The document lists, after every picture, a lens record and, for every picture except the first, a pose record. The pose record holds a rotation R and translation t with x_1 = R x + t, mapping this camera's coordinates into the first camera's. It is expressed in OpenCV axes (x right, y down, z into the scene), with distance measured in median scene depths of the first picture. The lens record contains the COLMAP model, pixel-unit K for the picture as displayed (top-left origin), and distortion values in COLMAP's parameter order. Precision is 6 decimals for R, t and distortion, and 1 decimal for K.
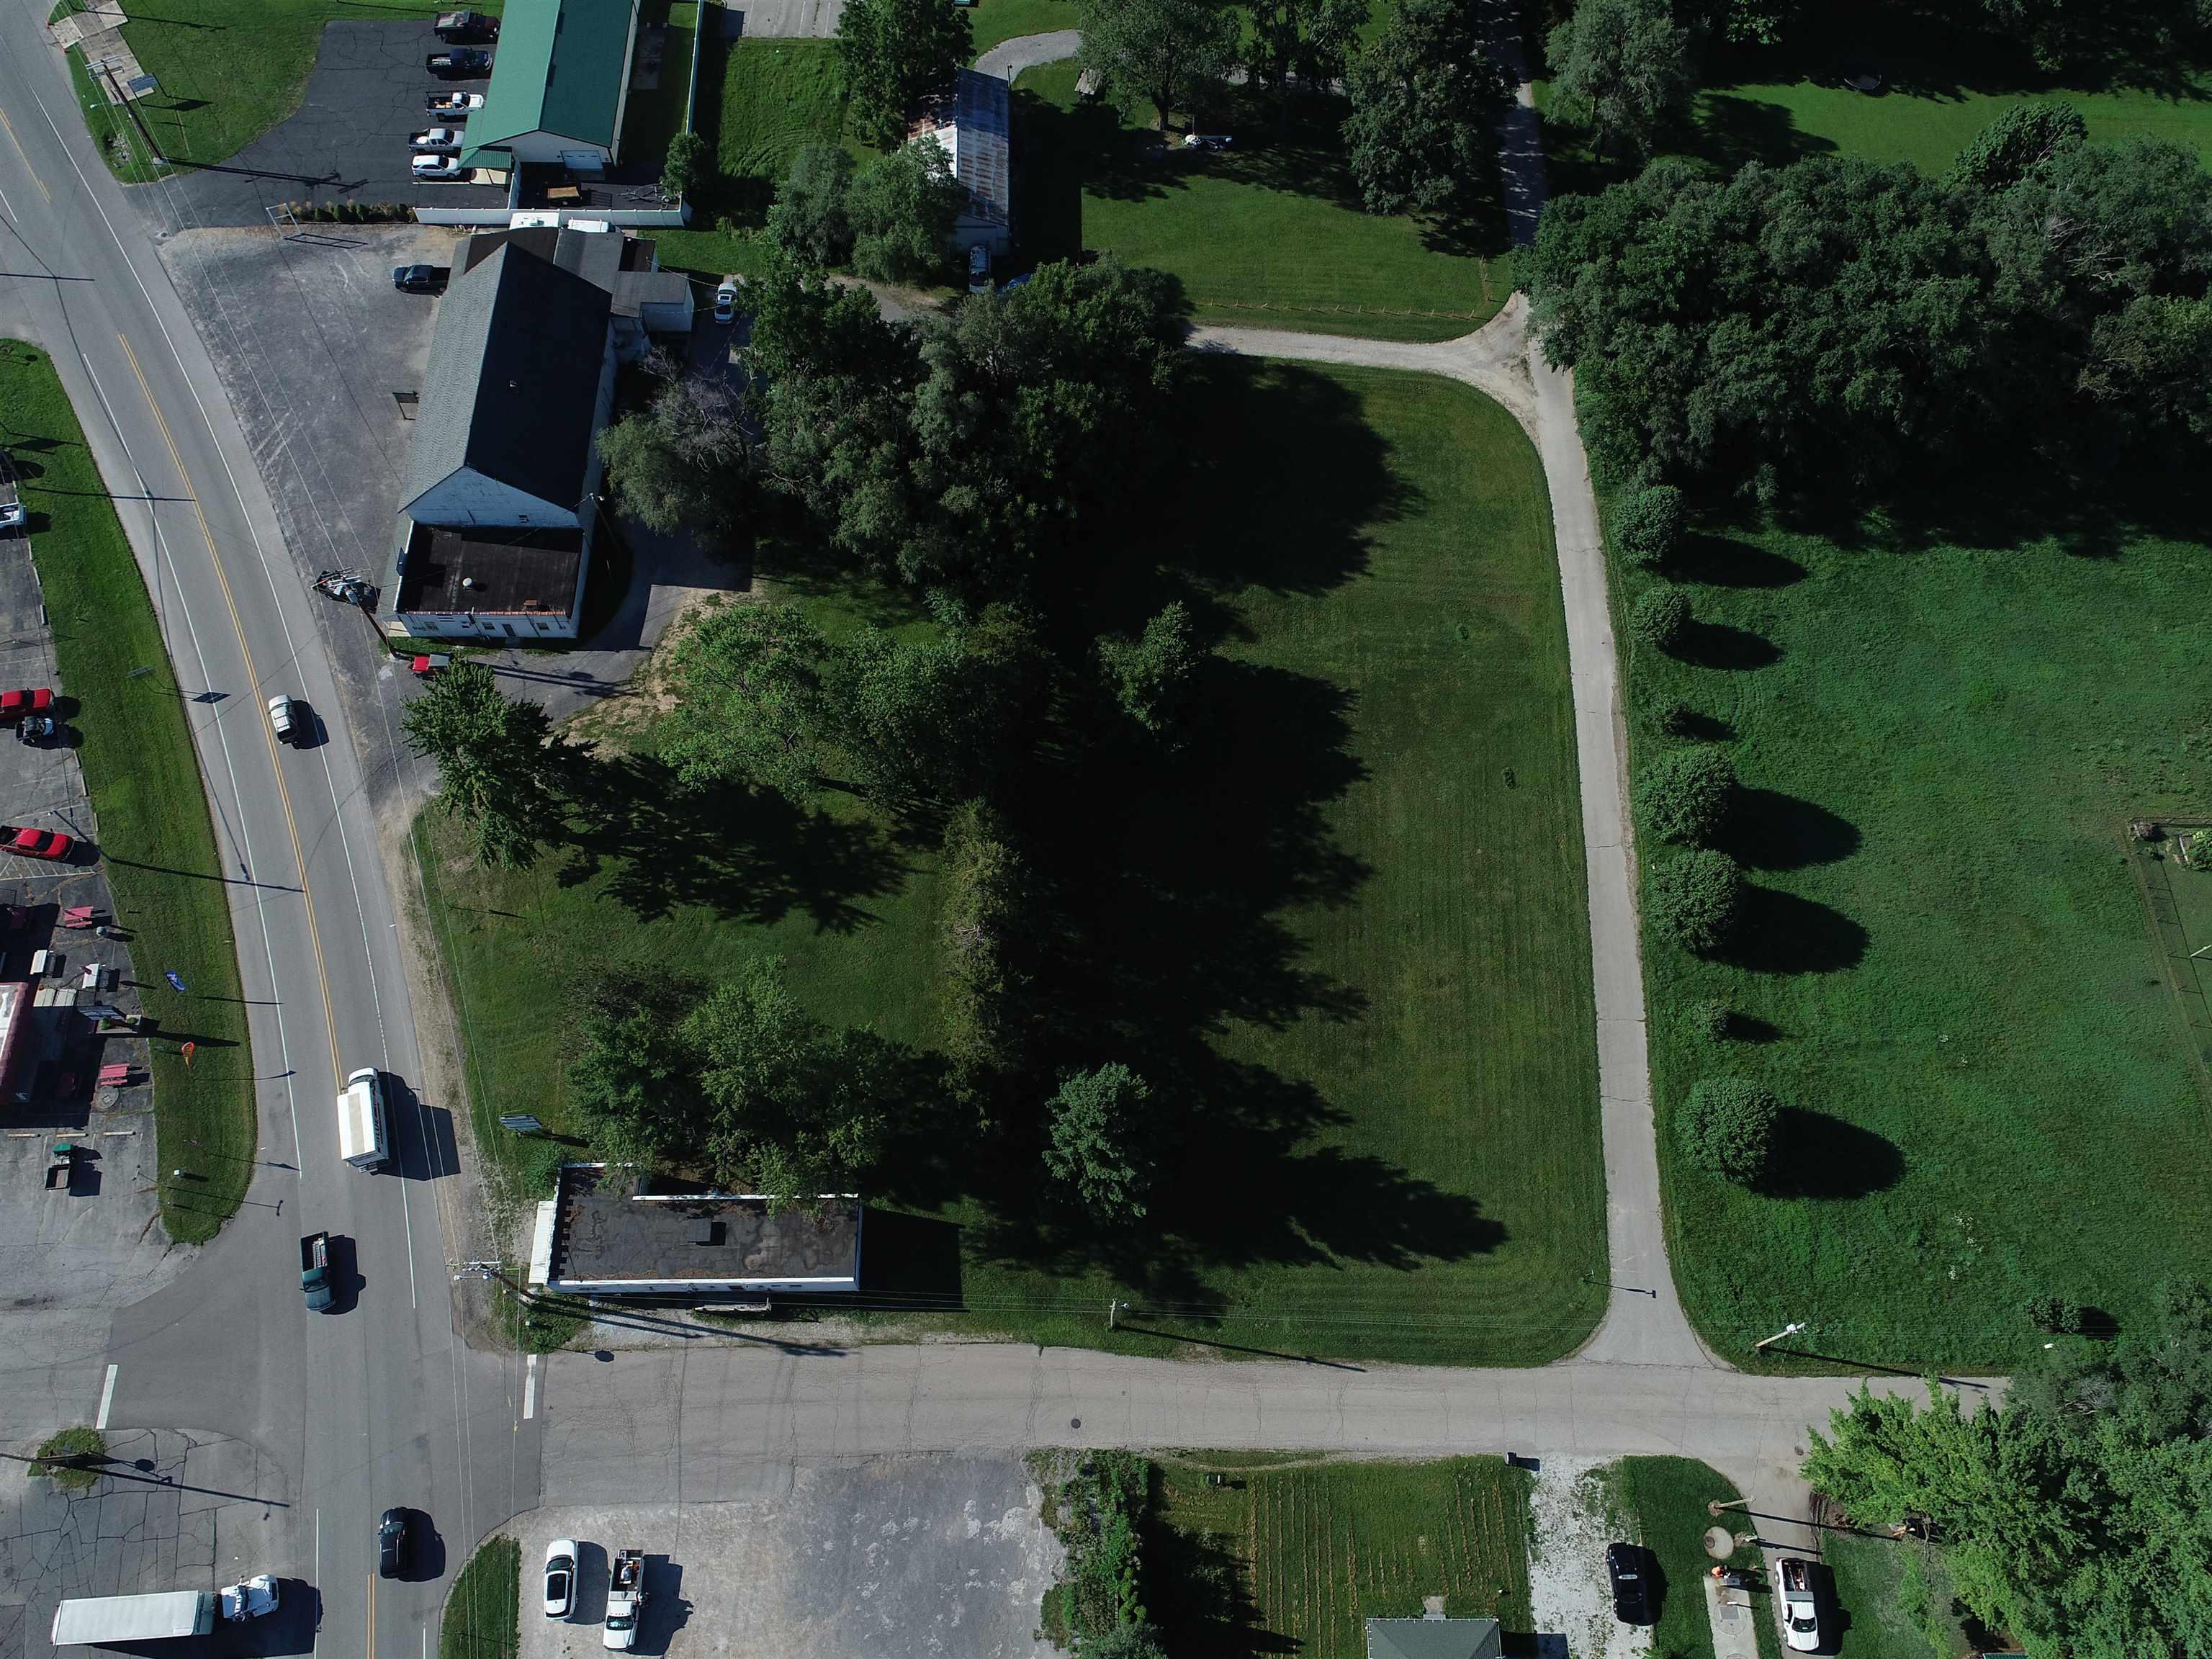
lens RADIAL K [[1677.0, 0, 1106.0], [0, 1677.0, 829.5], [0, 0, 1]] dist [-0.000507, 0.004104]
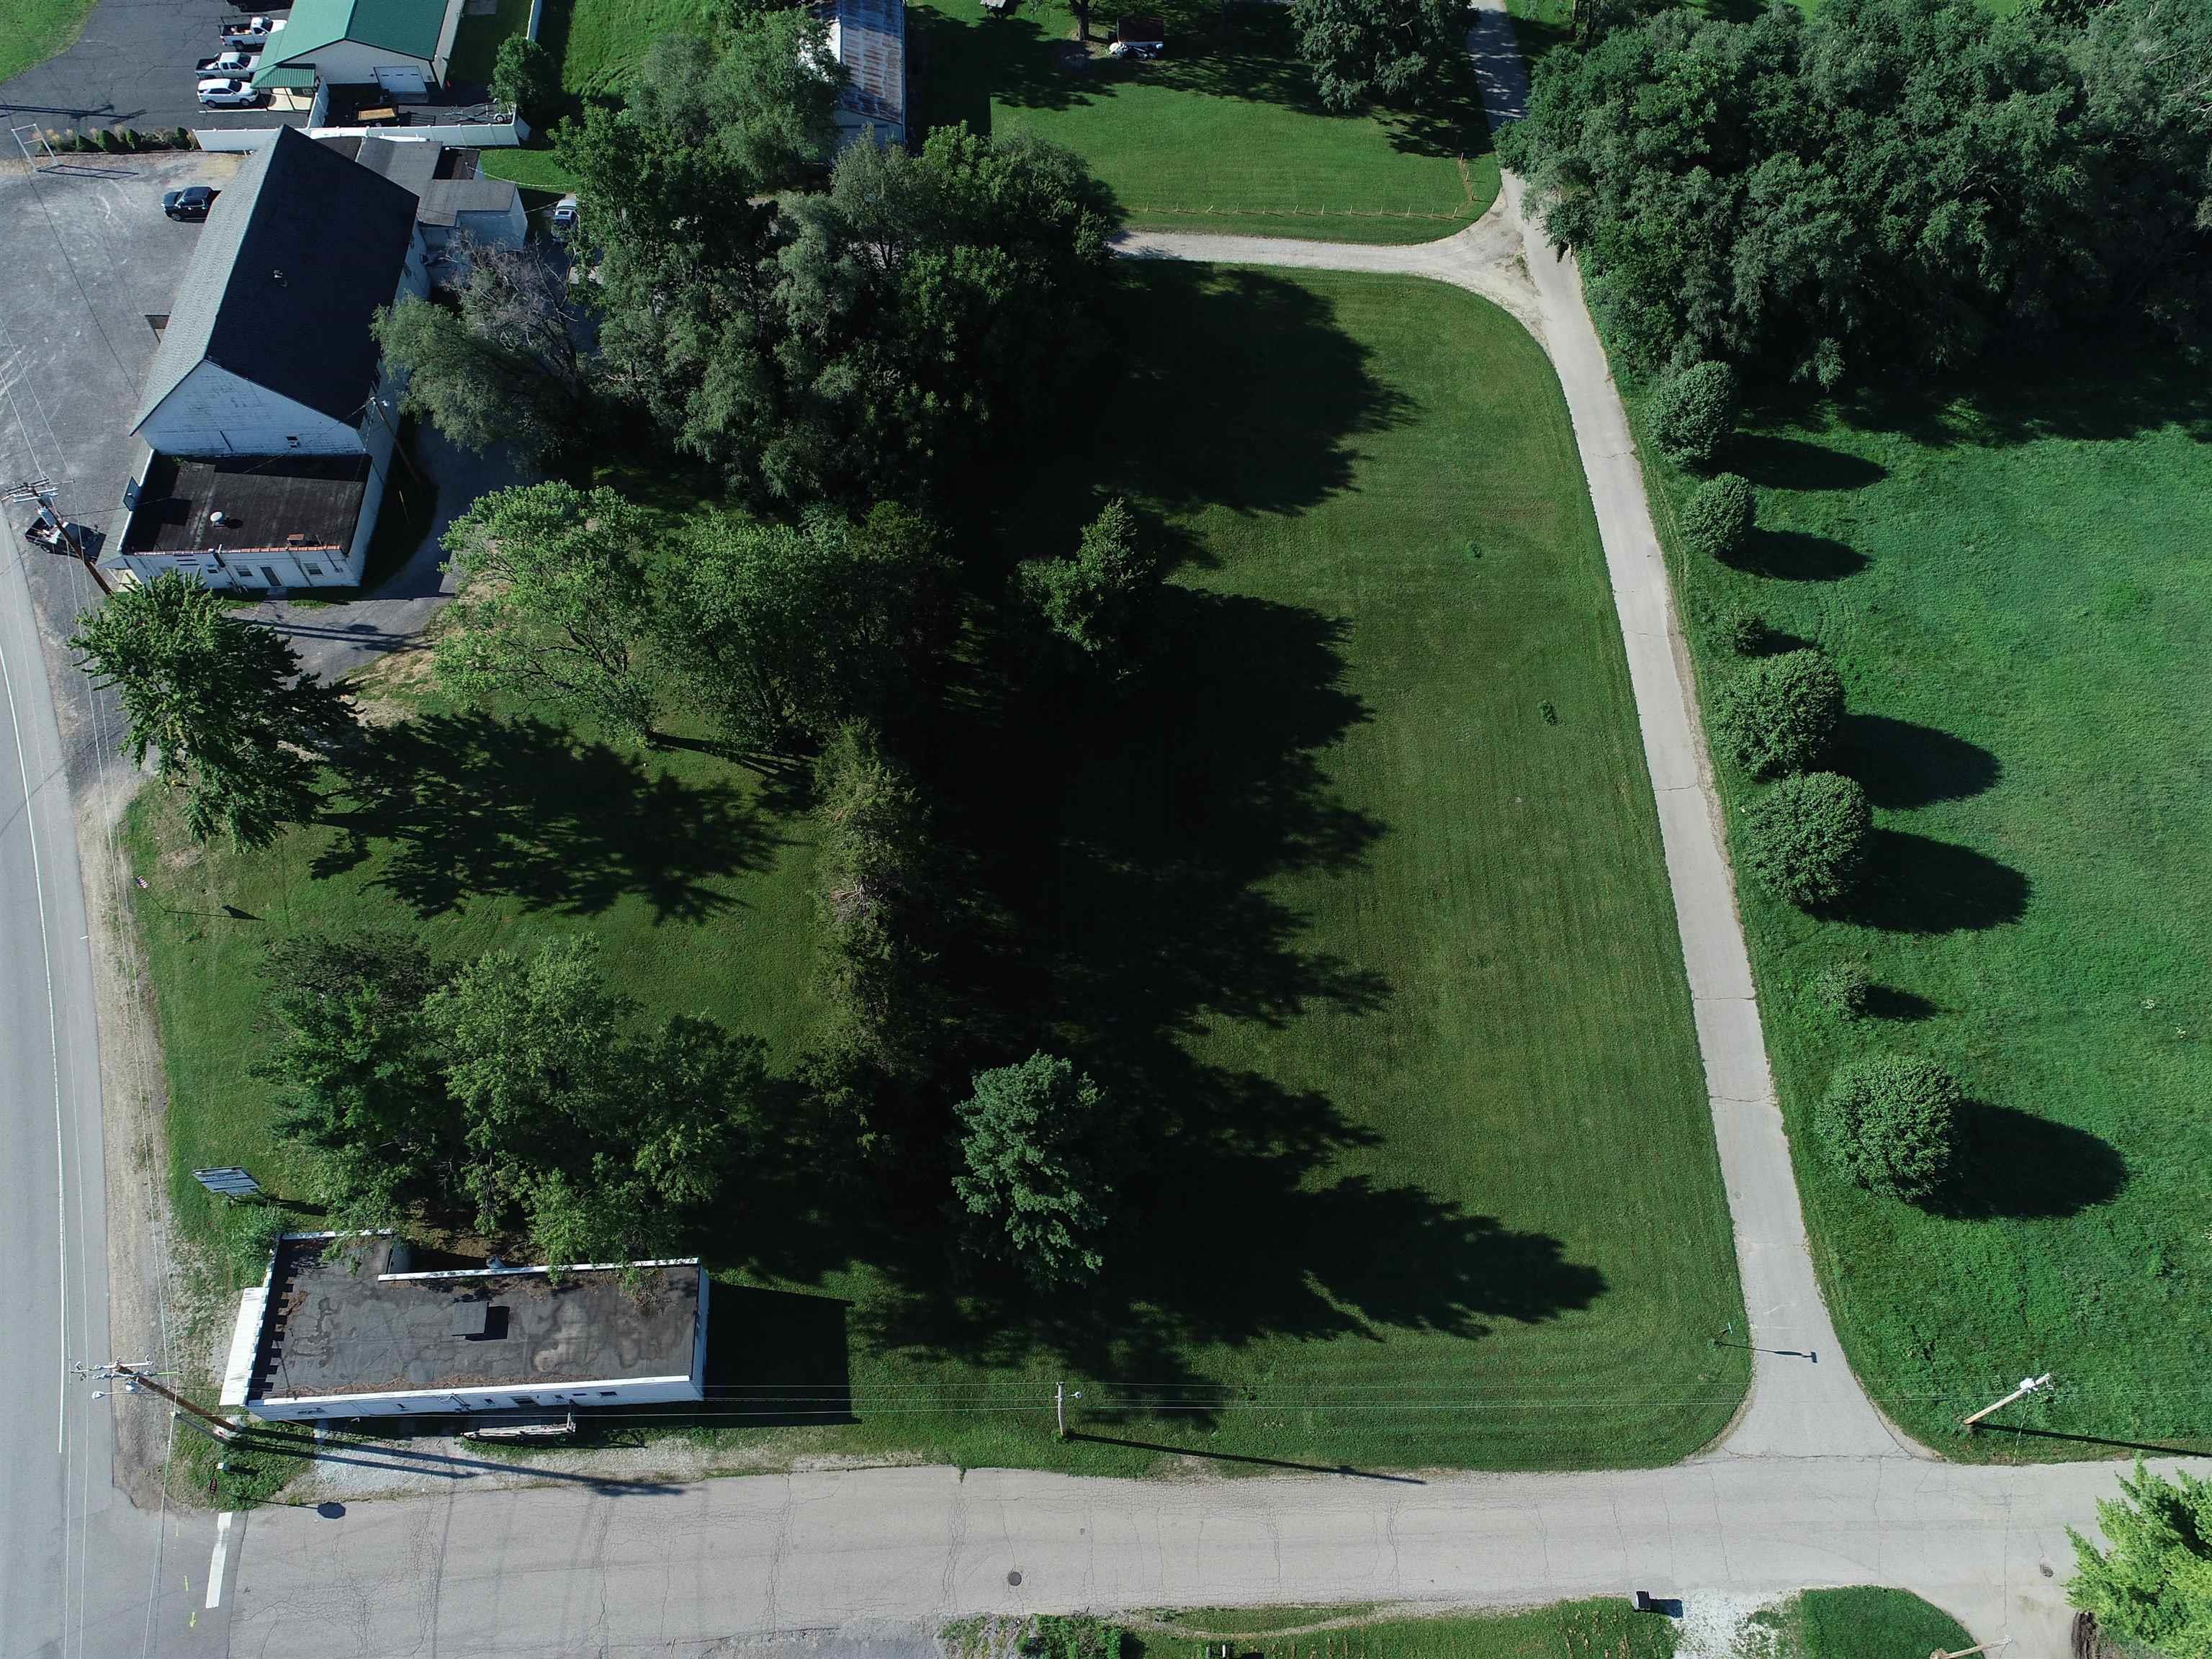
lens RADIAL K [[1677.0, 0, 1106.0], [0, 1677.0, 829.5], [0, 0, 1]] dist [-0.000507, 0.004104]
pose [[0.998997, -0.041811, 0.016052, 0.018709], [0.043368, 0.992572, -0.113662, 0.110824], [-0.011180, 0.114245, 0.993390, 0.239338]]
